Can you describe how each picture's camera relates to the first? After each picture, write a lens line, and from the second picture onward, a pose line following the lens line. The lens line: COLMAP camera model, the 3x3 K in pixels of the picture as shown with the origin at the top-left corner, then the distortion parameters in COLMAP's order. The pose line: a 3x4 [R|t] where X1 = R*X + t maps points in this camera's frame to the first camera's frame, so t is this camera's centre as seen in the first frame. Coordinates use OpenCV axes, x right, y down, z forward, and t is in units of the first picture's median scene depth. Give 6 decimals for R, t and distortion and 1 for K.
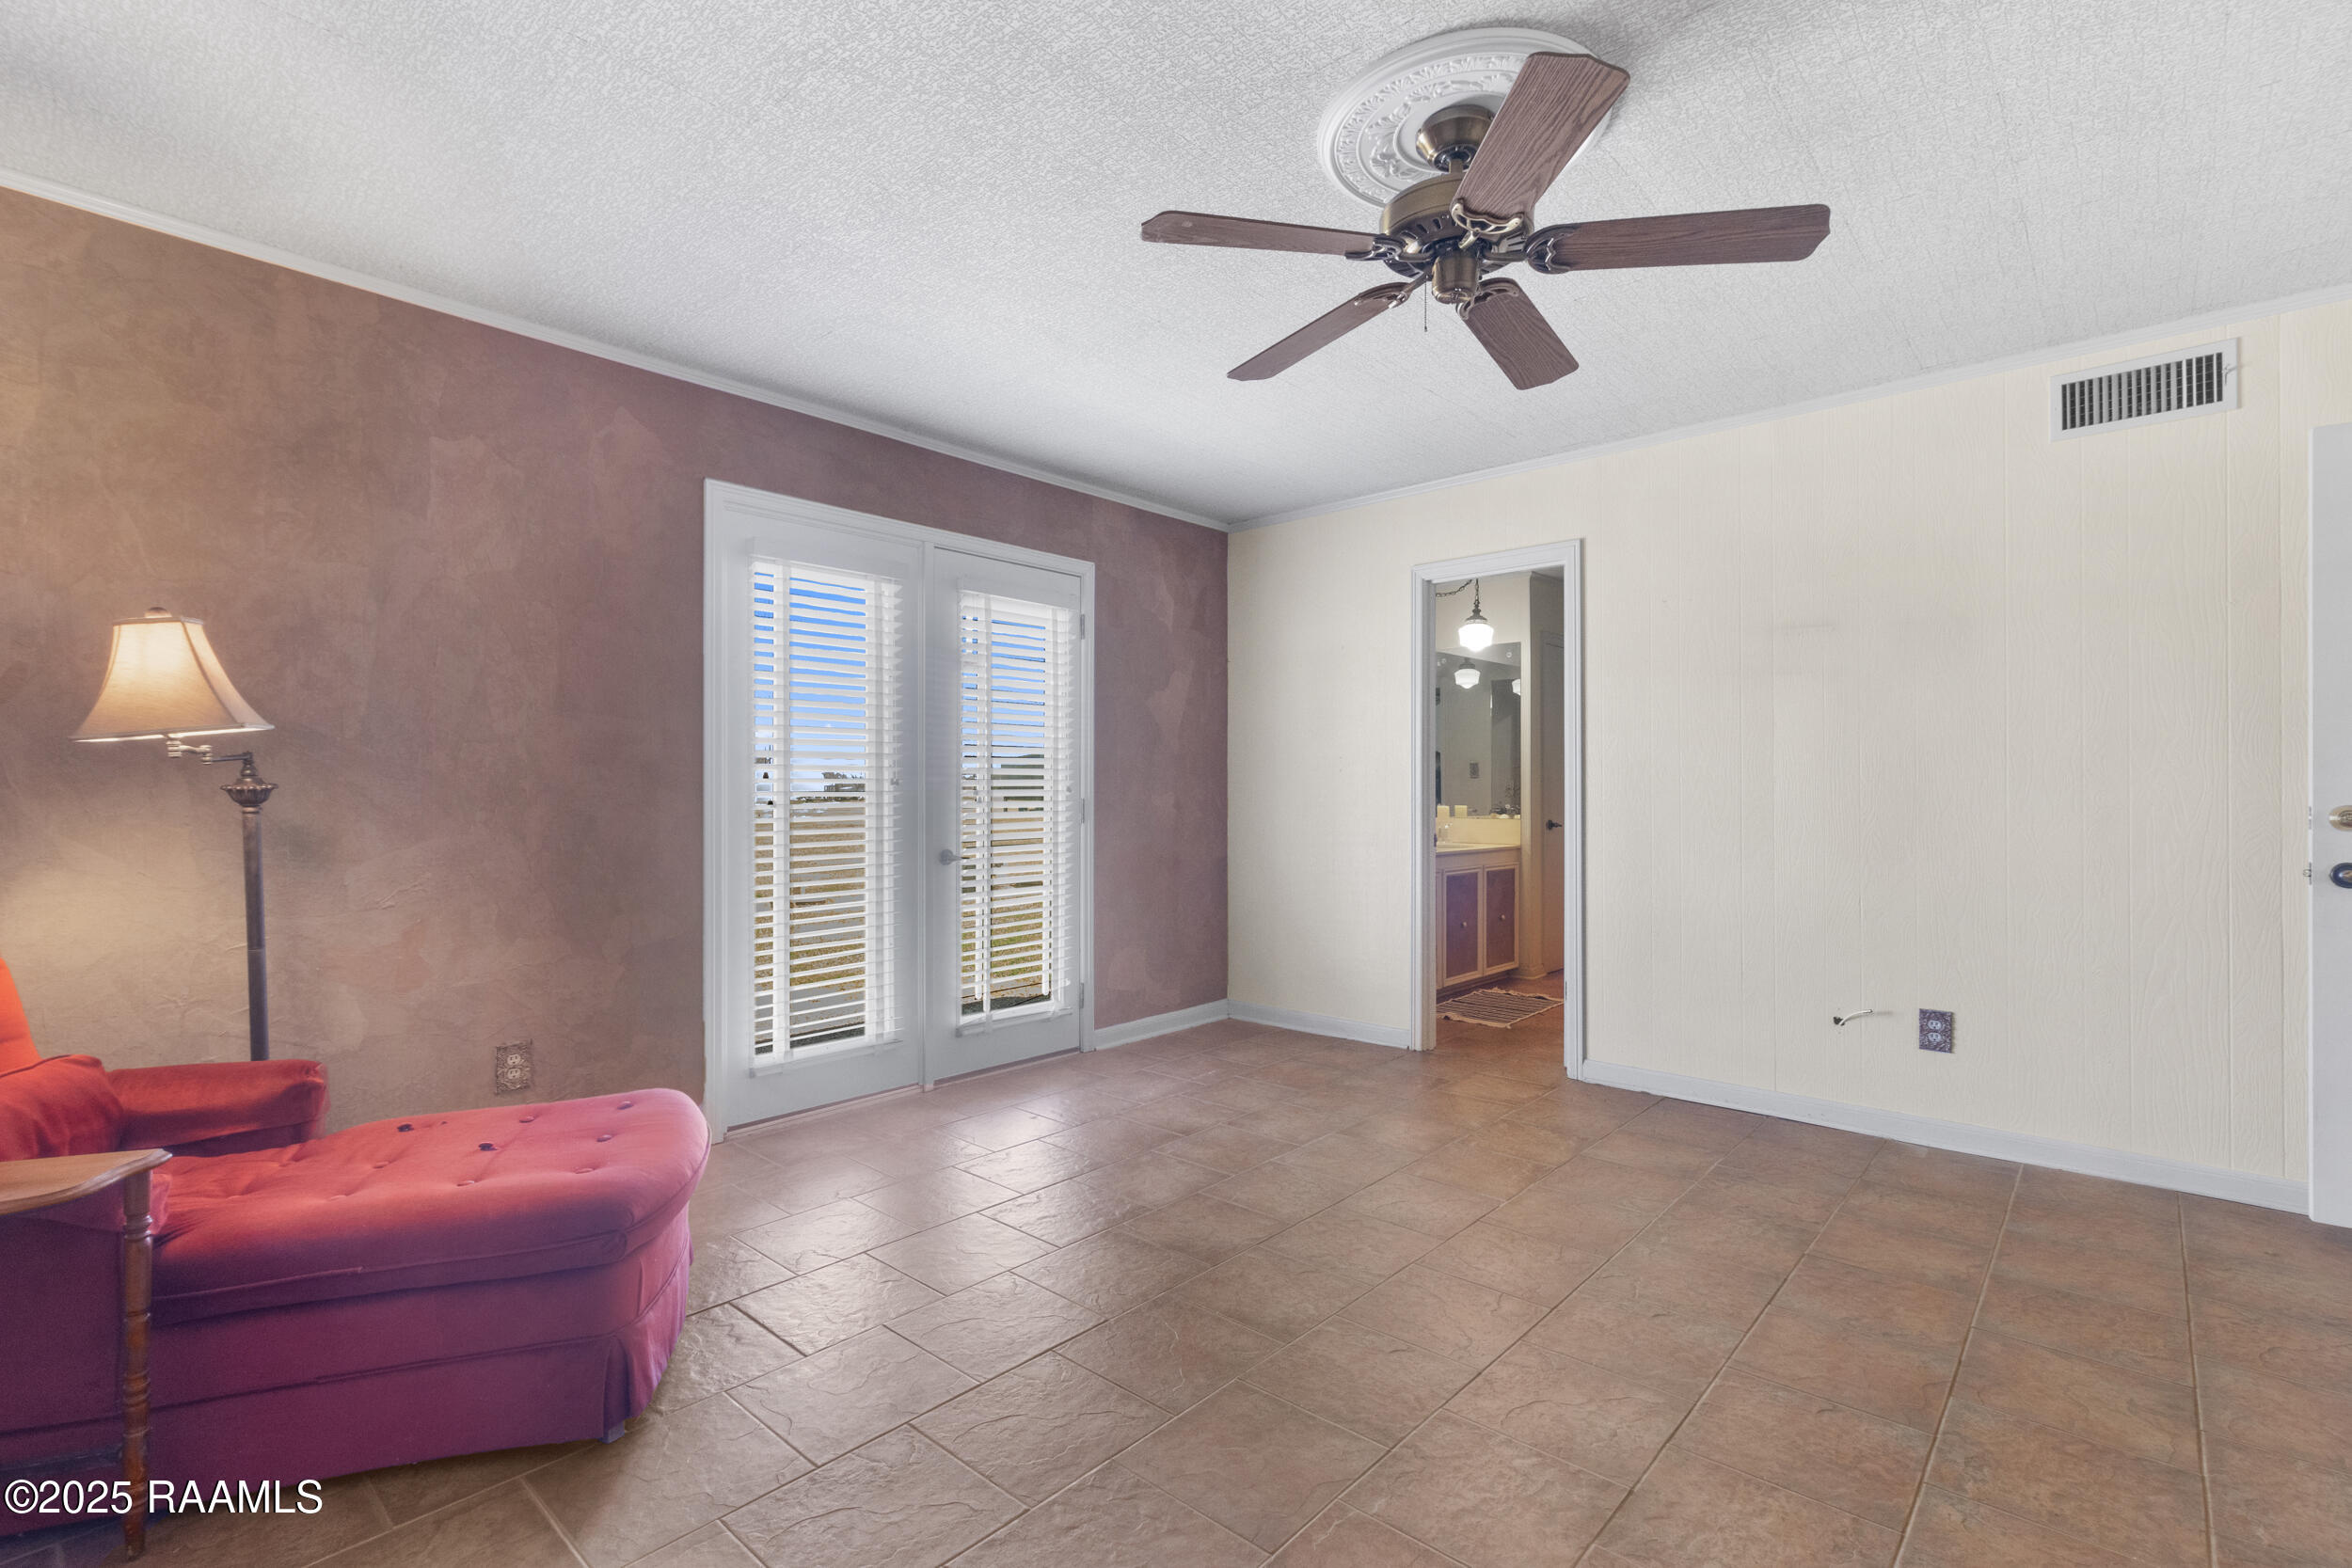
lens RADIAL K [[1074.0, 0, 1176.9], [0, 1074.0, 785.1], [0, 0, 1]] dist [0.001908, 0.000118]
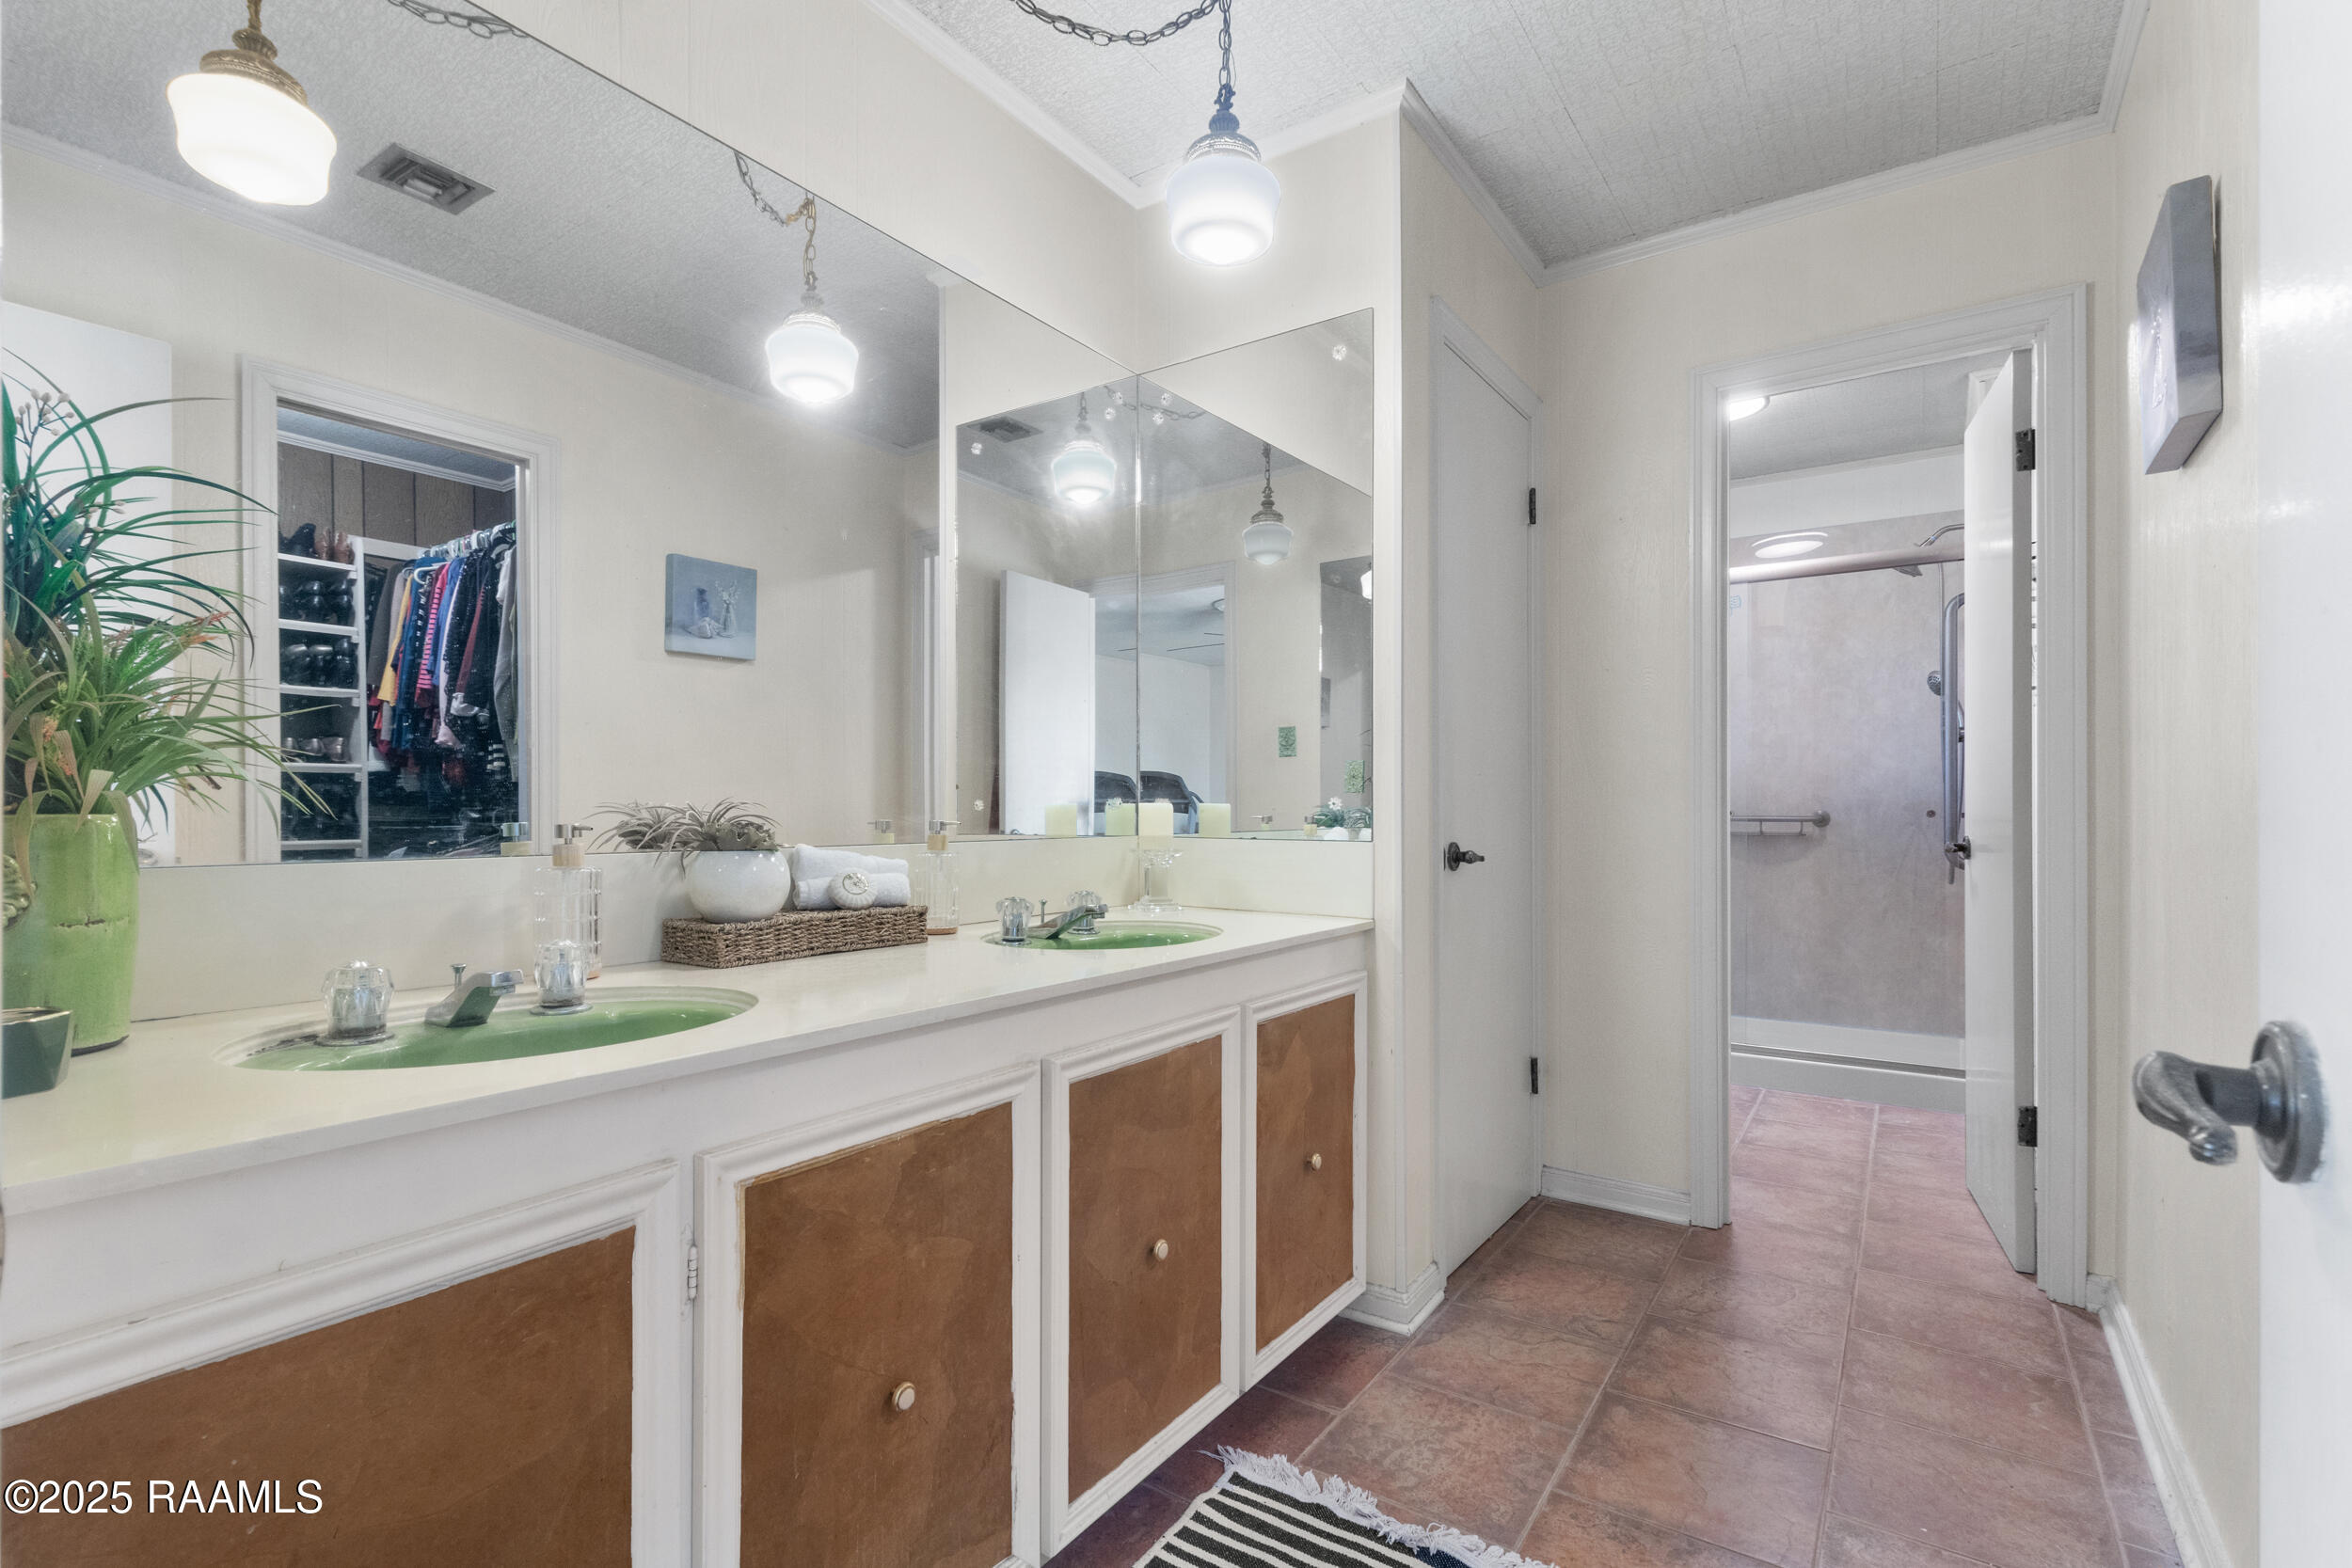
lens RADIAL K [[1074.0, 0, 1176.7], [0, 1074.0, 798.8], [0, 0, 1]] dist [0.001908, 0.000118]
pose [[0.992144, 0.001728, 0.125091, 0.186944], [-0.001180, 0.999989, -0.004457, 0.017719], [-0.125098, 0.004274, 0.992135, 0.580129]]
